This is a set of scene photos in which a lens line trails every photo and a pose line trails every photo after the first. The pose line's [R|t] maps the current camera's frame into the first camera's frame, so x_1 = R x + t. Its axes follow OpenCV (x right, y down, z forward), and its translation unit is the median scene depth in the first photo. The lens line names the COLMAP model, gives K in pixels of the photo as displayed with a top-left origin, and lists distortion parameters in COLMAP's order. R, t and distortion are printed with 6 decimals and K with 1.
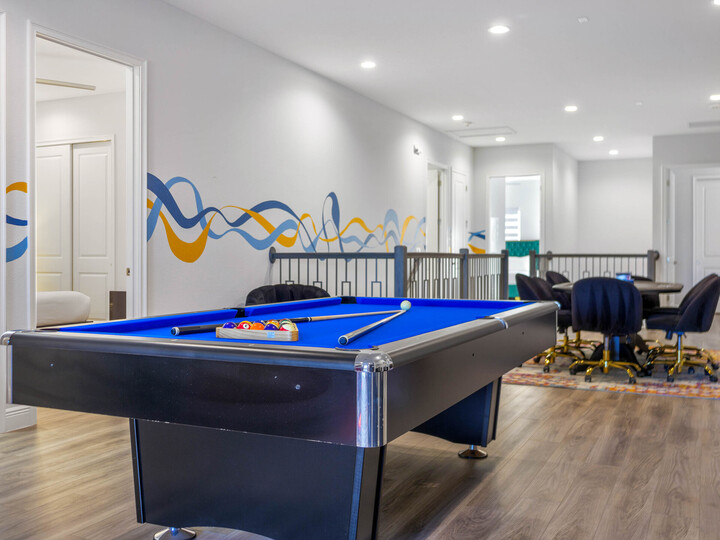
lens RADIAL K [[704.8, 0, 355.5], [0, 704.8, 267.9], [0, 0, 1]] dist [0.023389, 0.000000]
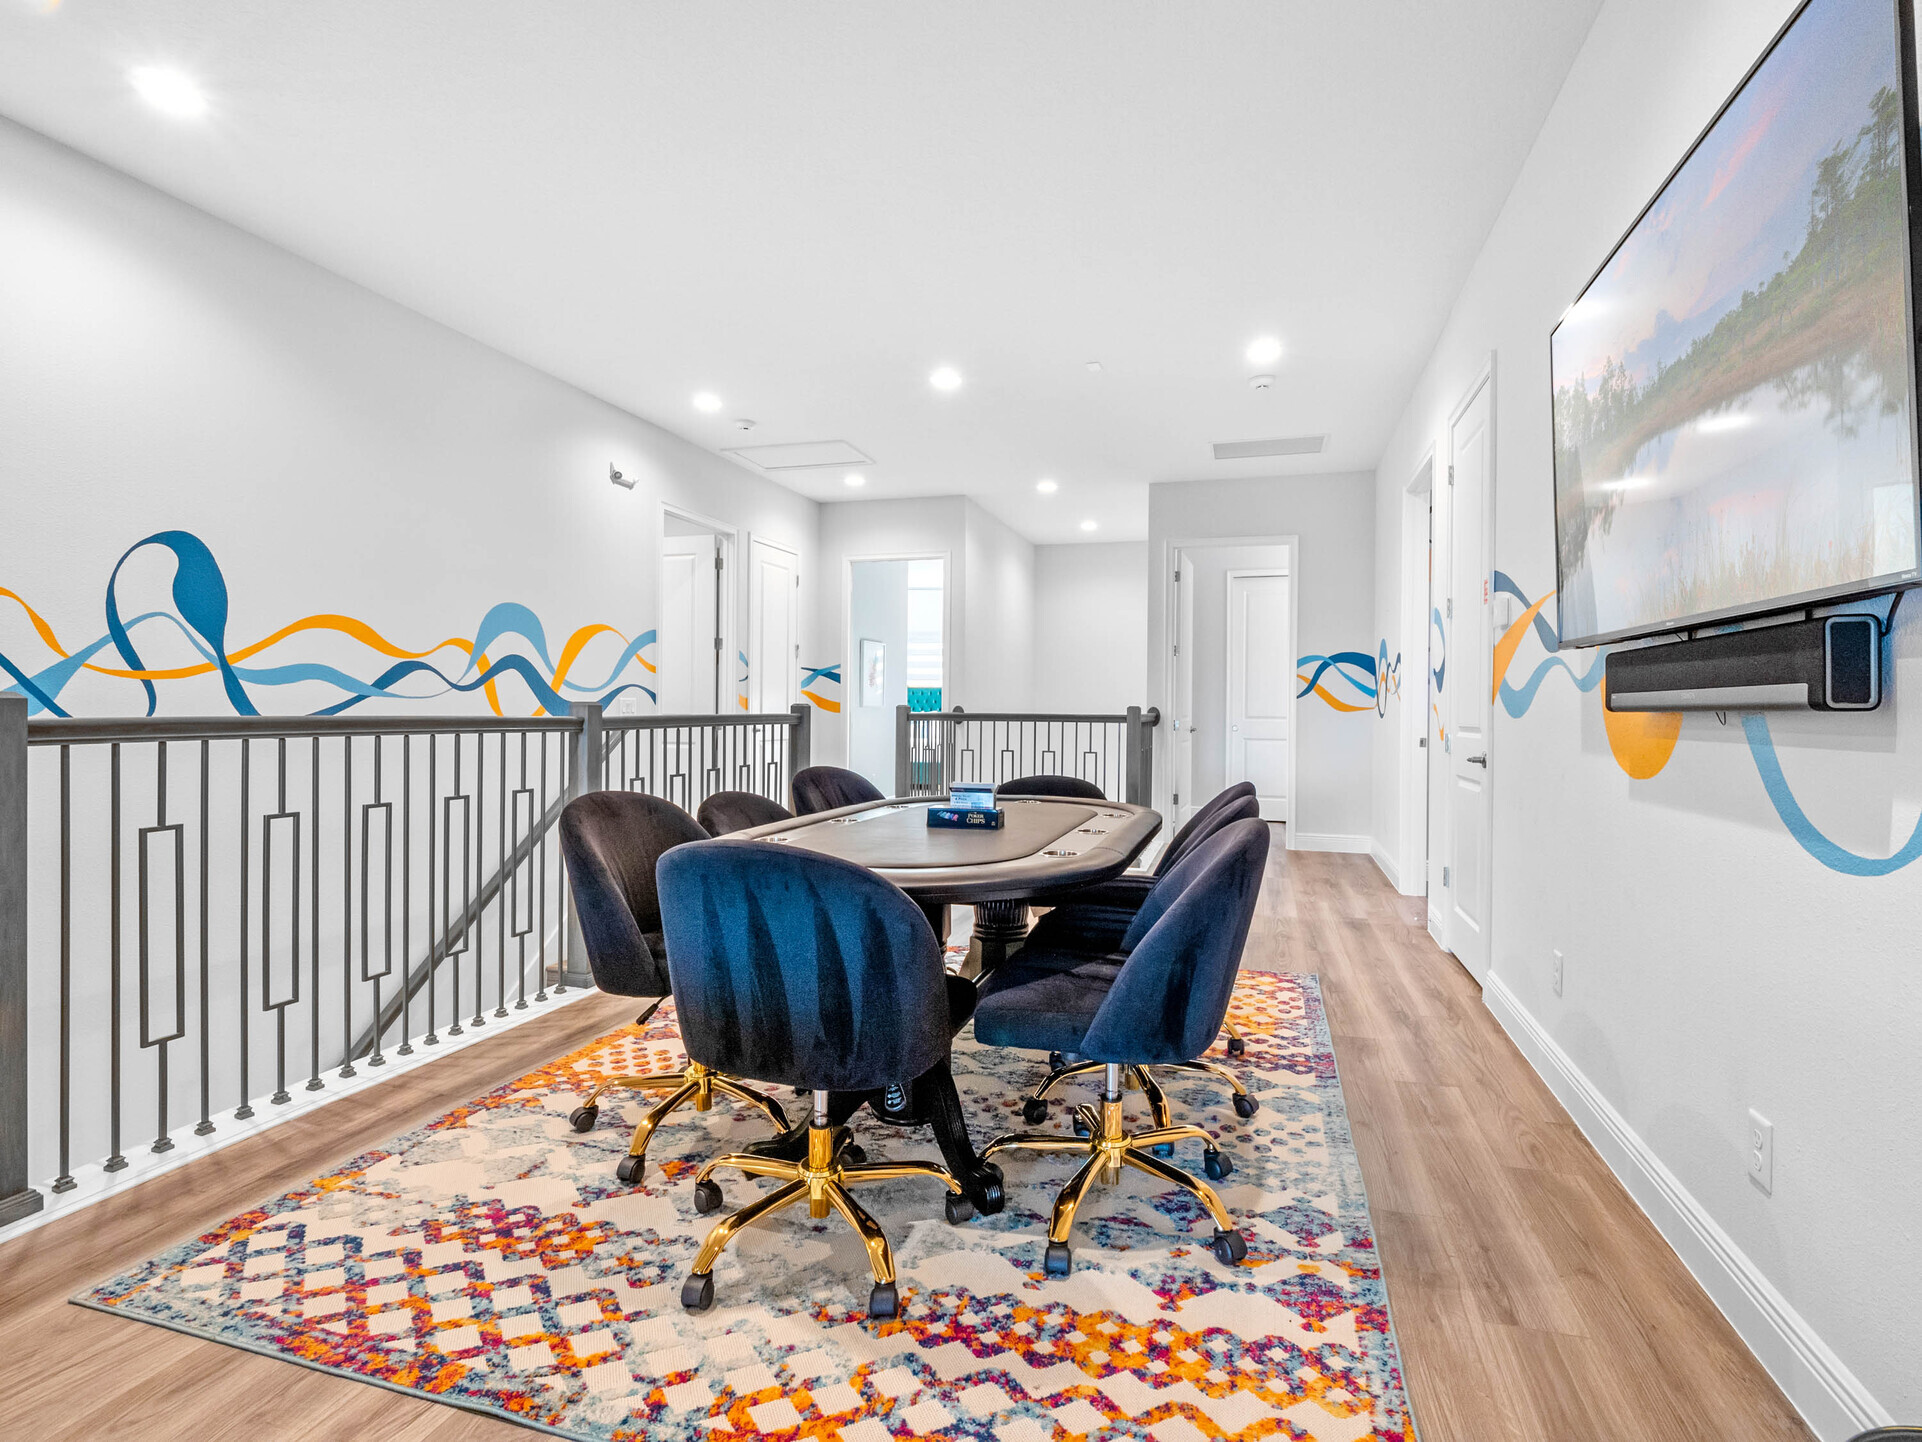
lens RADIAL K [[953.3, 0, 969.0], [0, 953.3, 713.7], [0, 0, 1]] dist [-0.019126, -0.000938]
pose [[0.986555, 0.004253, 0.163377, 0.180675], [-0.002079, 0.999907, -0.013474, -0.010929], [-0.163419, 0.012953, 0.986472, 0.343880]]
